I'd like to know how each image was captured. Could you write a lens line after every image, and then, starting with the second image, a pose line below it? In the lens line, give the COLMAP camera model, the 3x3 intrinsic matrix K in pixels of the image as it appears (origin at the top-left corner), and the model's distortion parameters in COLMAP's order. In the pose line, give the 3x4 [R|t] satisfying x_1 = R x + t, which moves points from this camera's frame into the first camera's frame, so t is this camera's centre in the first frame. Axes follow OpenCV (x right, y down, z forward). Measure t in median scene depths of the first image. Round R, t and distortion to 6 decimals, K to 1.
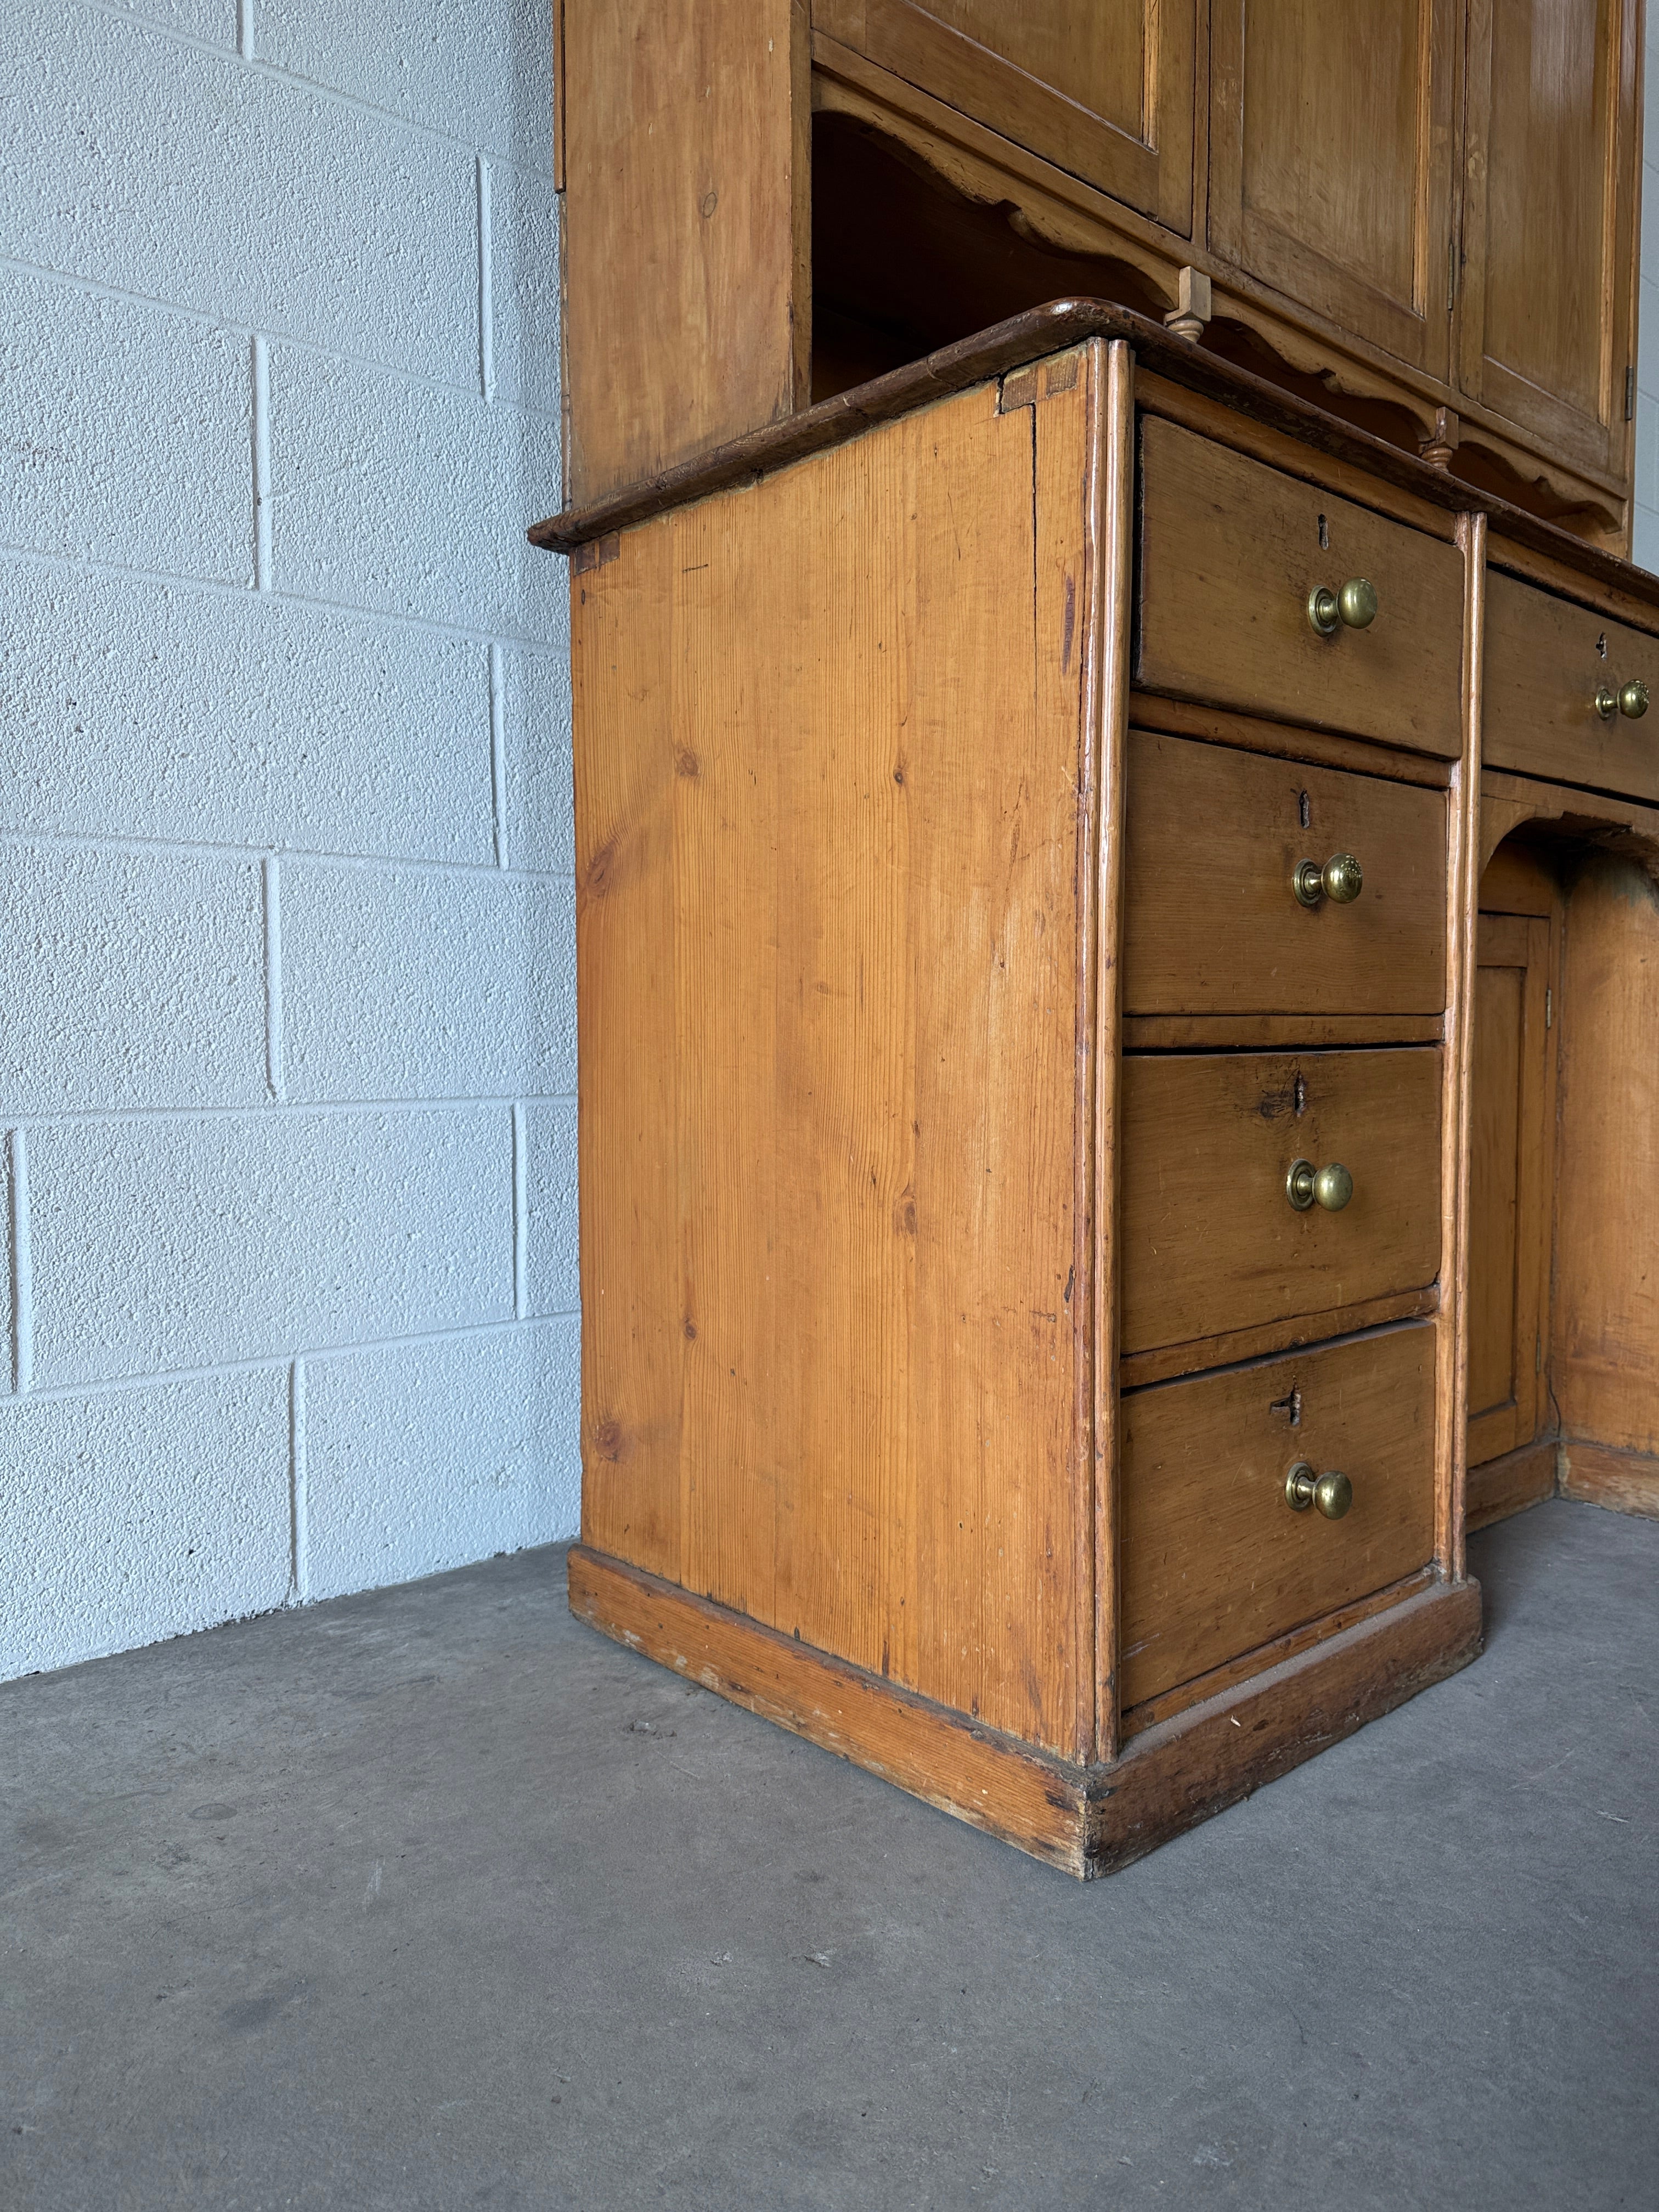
lens RADIAL K [[1546.0, 0, 839.2], [0, 1546.0, 1107.9], [0, 0, 1]] dist [0.094345, -0.133878]
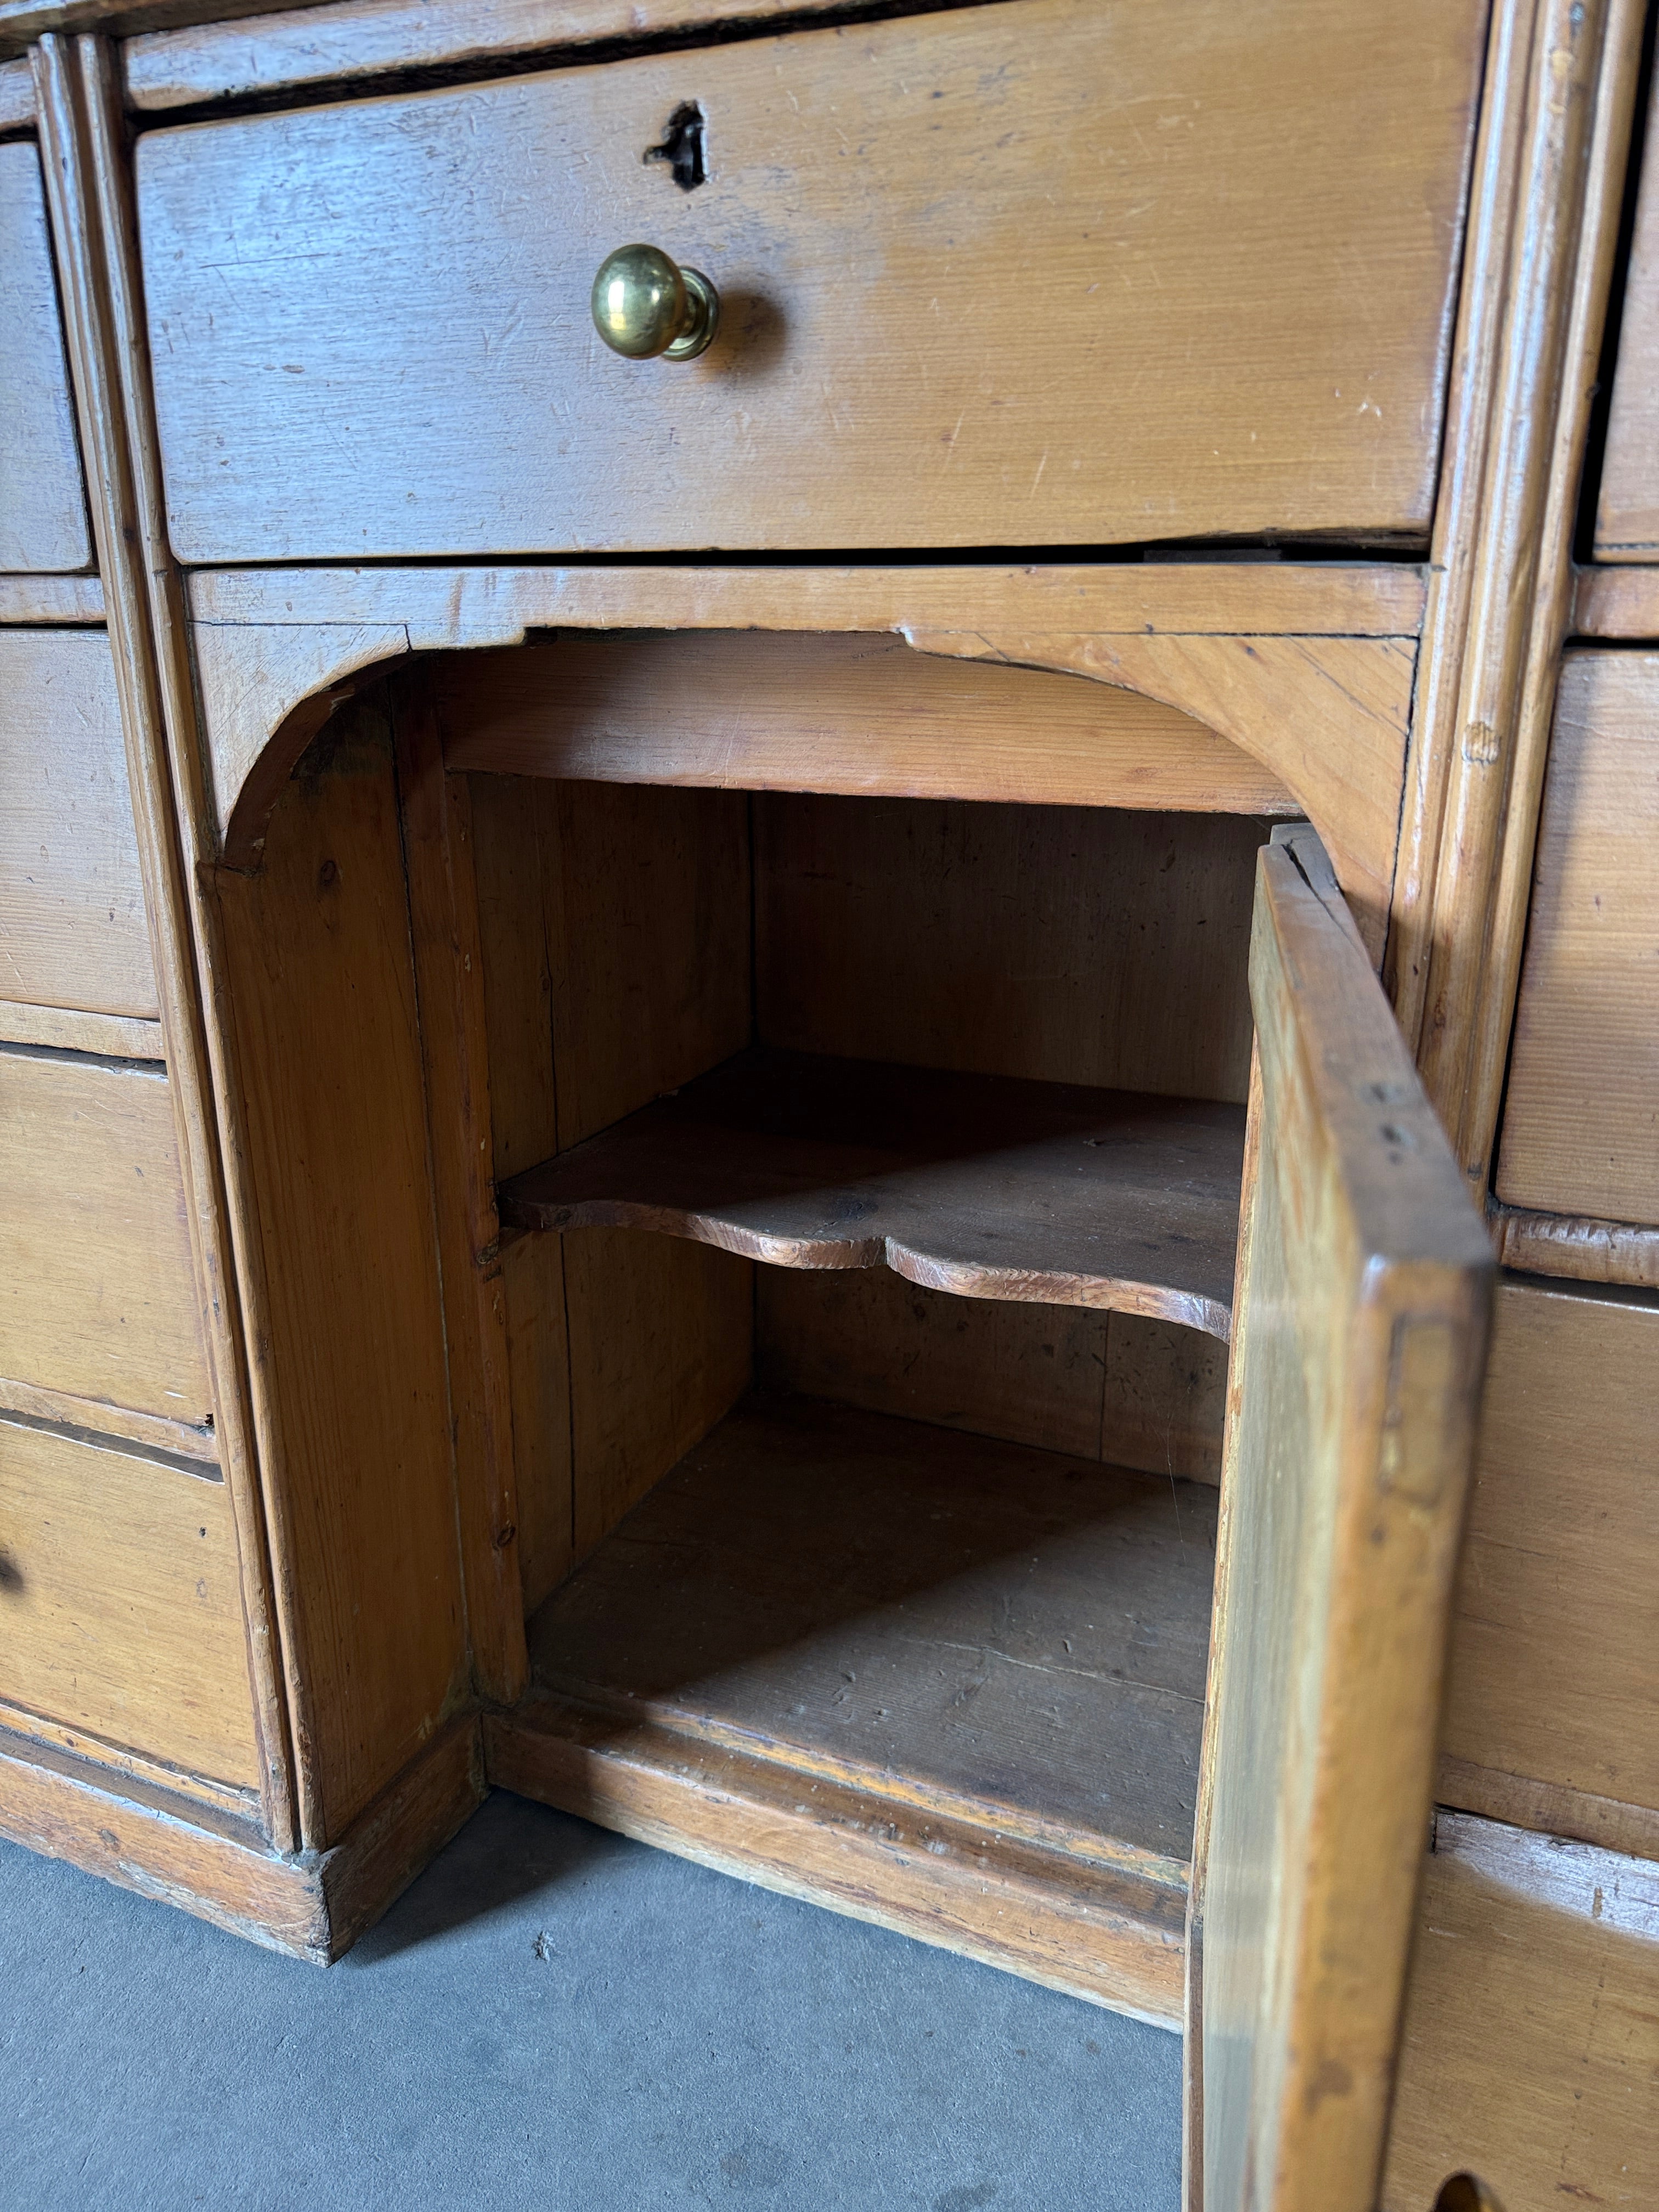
lens RADIAL K [[1598.5, 0, 817.2], [0, 1598.5, 1103.9], [0, 0, 1]] dist [0.005412, -0.016896]
pose [[0.397352, 0.285250, -0.872206, 1.064863], [-0.047984, 0.955619, 0.290670, -0.227119], [0.916411, -0.073647, 0.393404, 1.035705]]
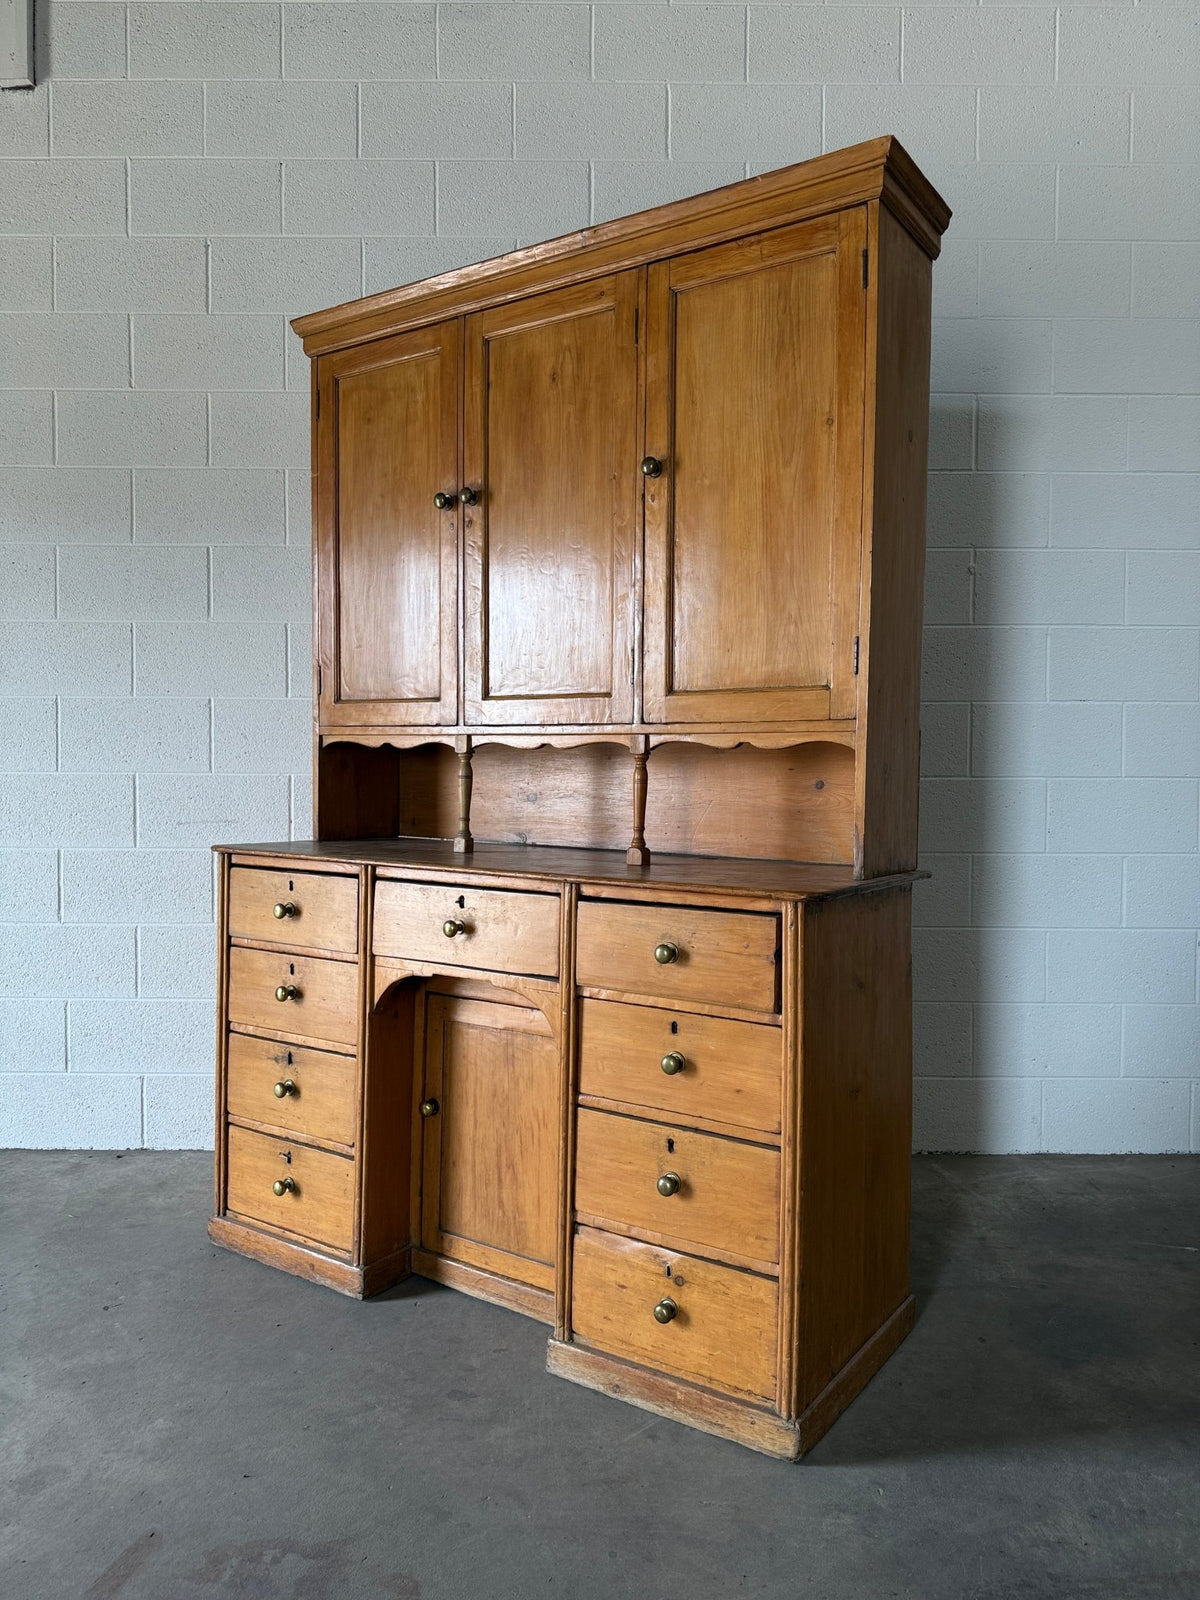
lens RADIAL K [[1127.4, 0, 600.0], [0, 1127.4, 800.0], [0, 0, 1]] dist [0.175784, -0.346480]
pose [[0.231853, 0.032441, -0.972210, 2.507150], [-0.068913, 0.997480, 0.016850, -0.573532], [0.970307, 0.063091, 0.233504, 0.965370]]
